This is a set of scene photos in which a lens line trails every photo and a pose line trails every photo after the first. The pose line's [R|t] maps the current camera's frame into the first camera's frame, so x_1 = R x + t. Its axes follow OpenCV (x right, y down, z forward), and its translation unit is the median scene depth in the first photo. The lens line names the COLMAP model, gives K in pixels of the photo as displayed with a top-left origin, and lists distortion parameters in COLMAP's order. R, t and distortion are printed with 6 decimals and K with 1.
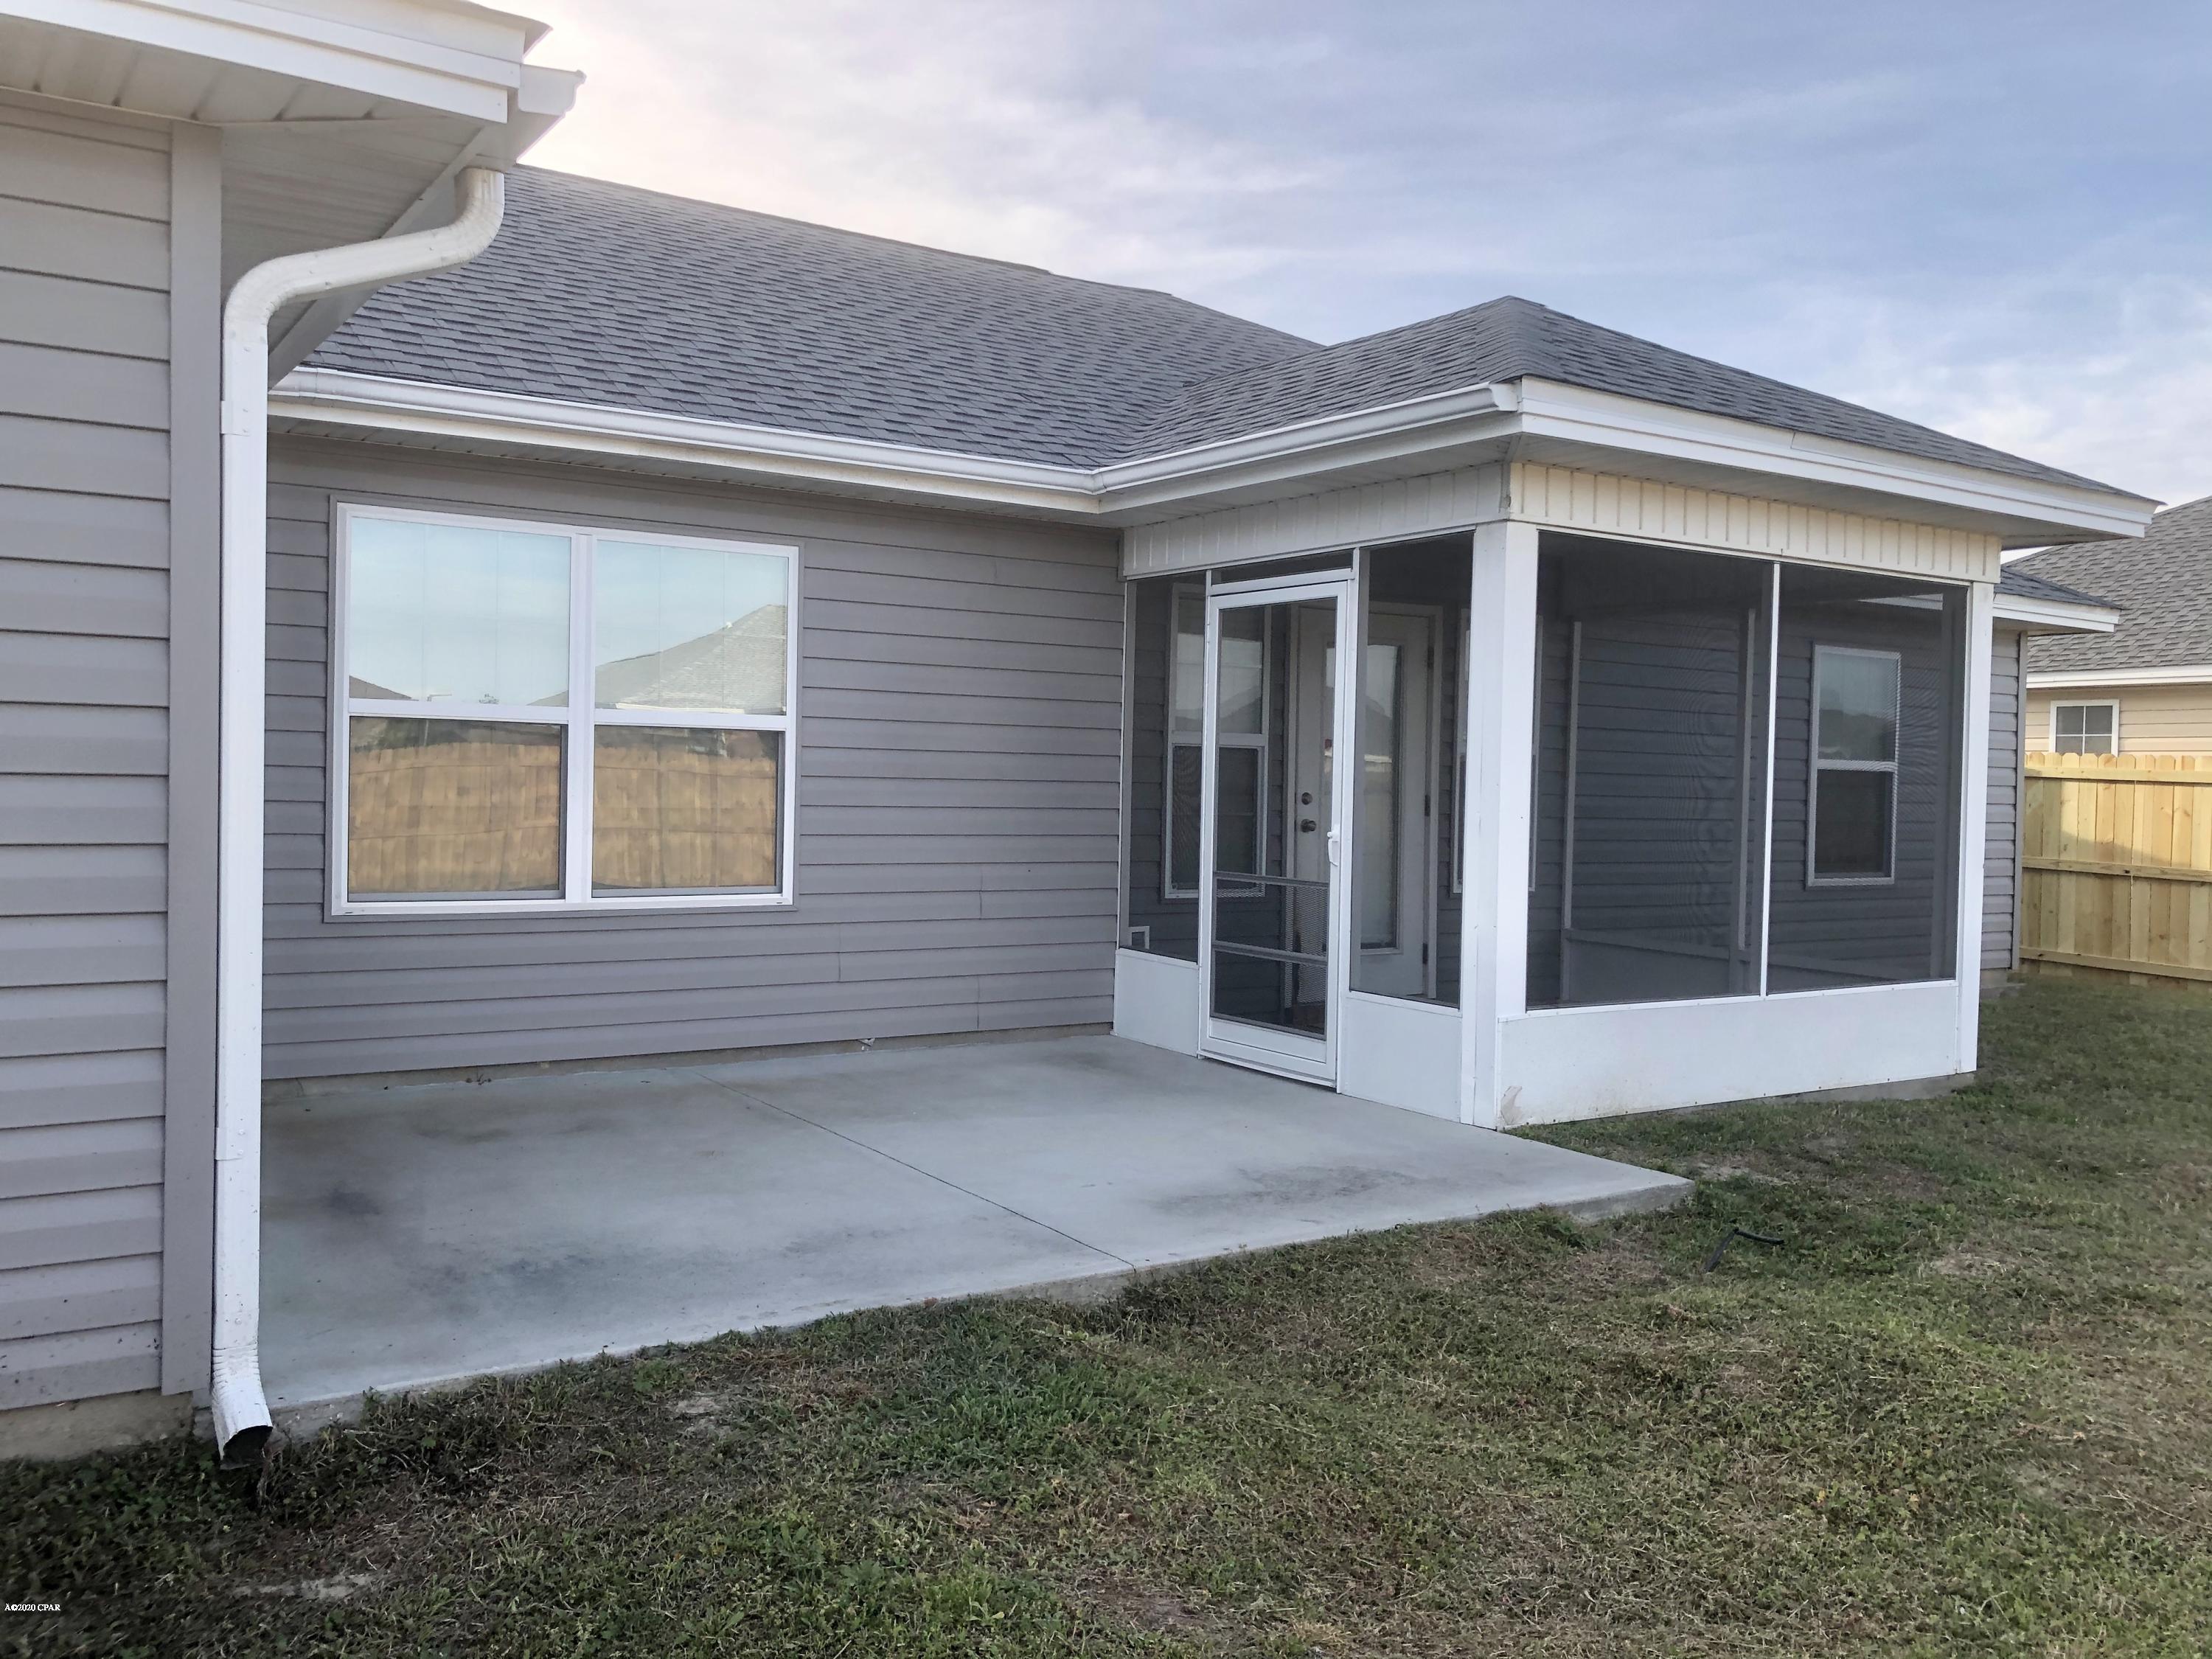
lens RADIAL K [[1818.1, 0, 1105.4], [0, 1818.1, 826.4], [0, 0, 1]] dist [0.027933, -0.037363]
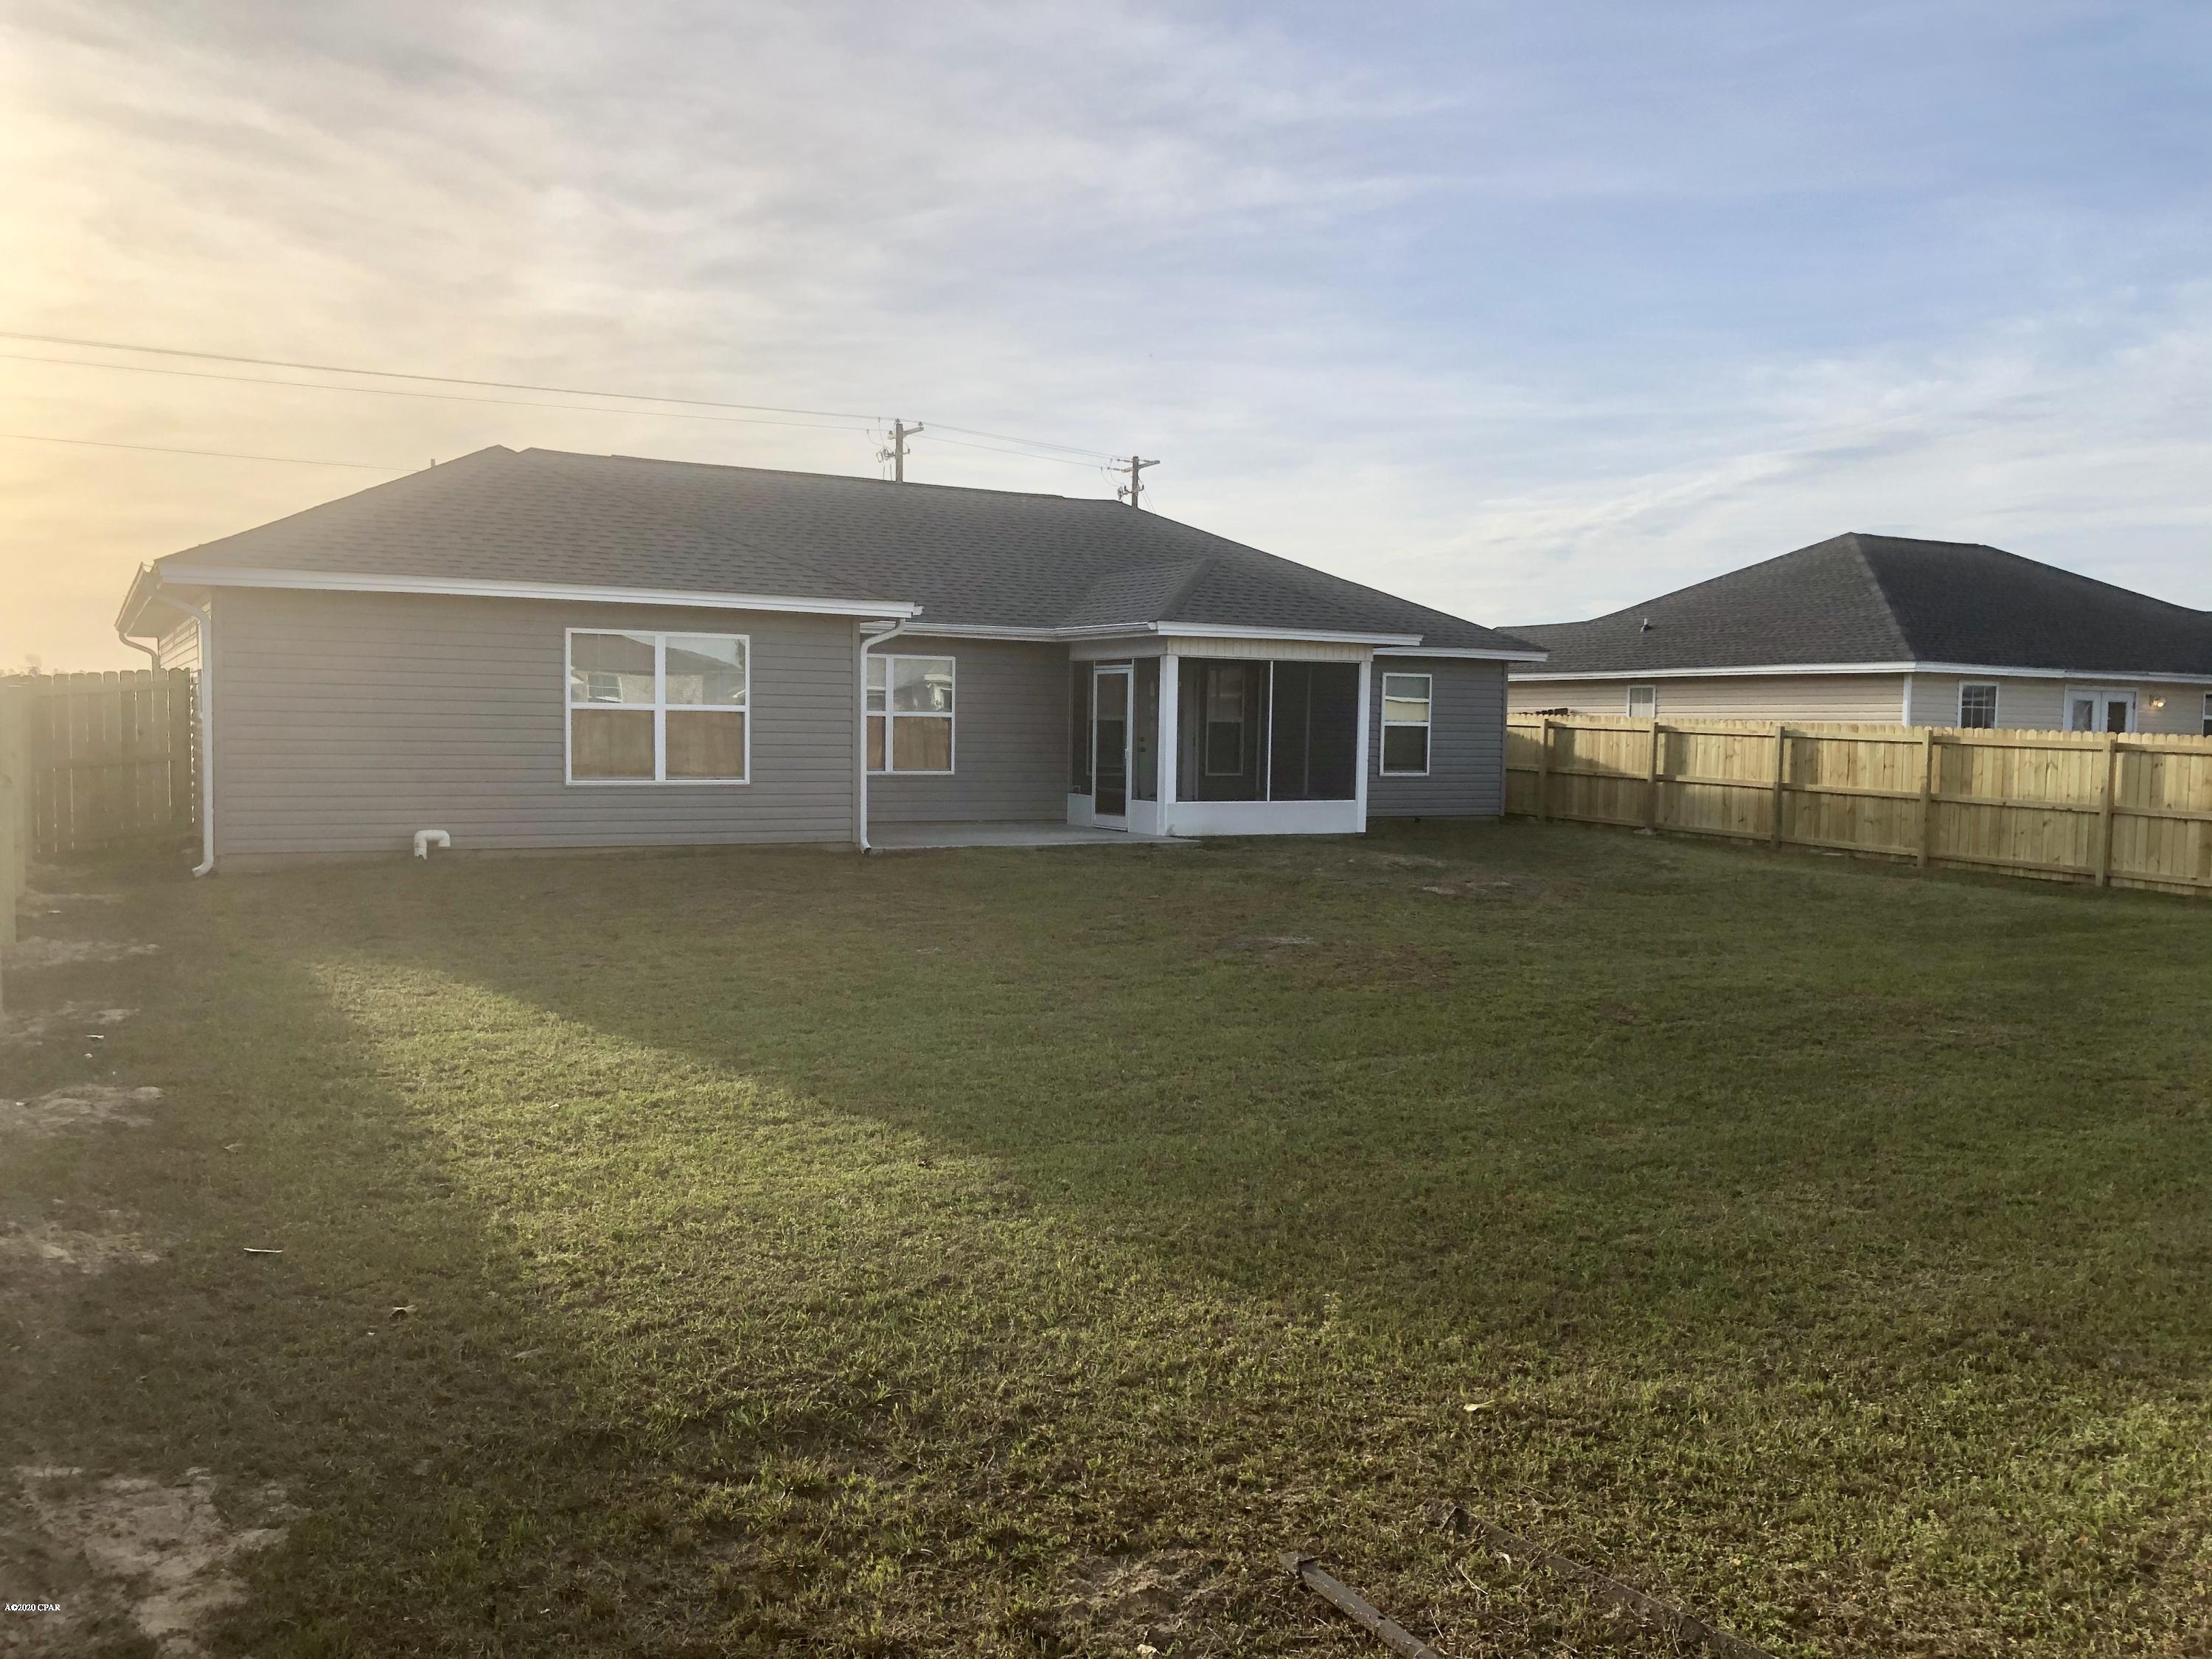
lens RADIAL K [[1818.1, 0, 1106.5], [0, 1818.1, 829.8], [0, 0, 1]] dist [0.027933, -0.037363]
pose [[0.997284, -0.002686, -0.073607, 0.311427], [0.004736, 0.999605, 0.027689, 0.053521], [0.073503, -0.027963, 0.996903, -2.054648]]
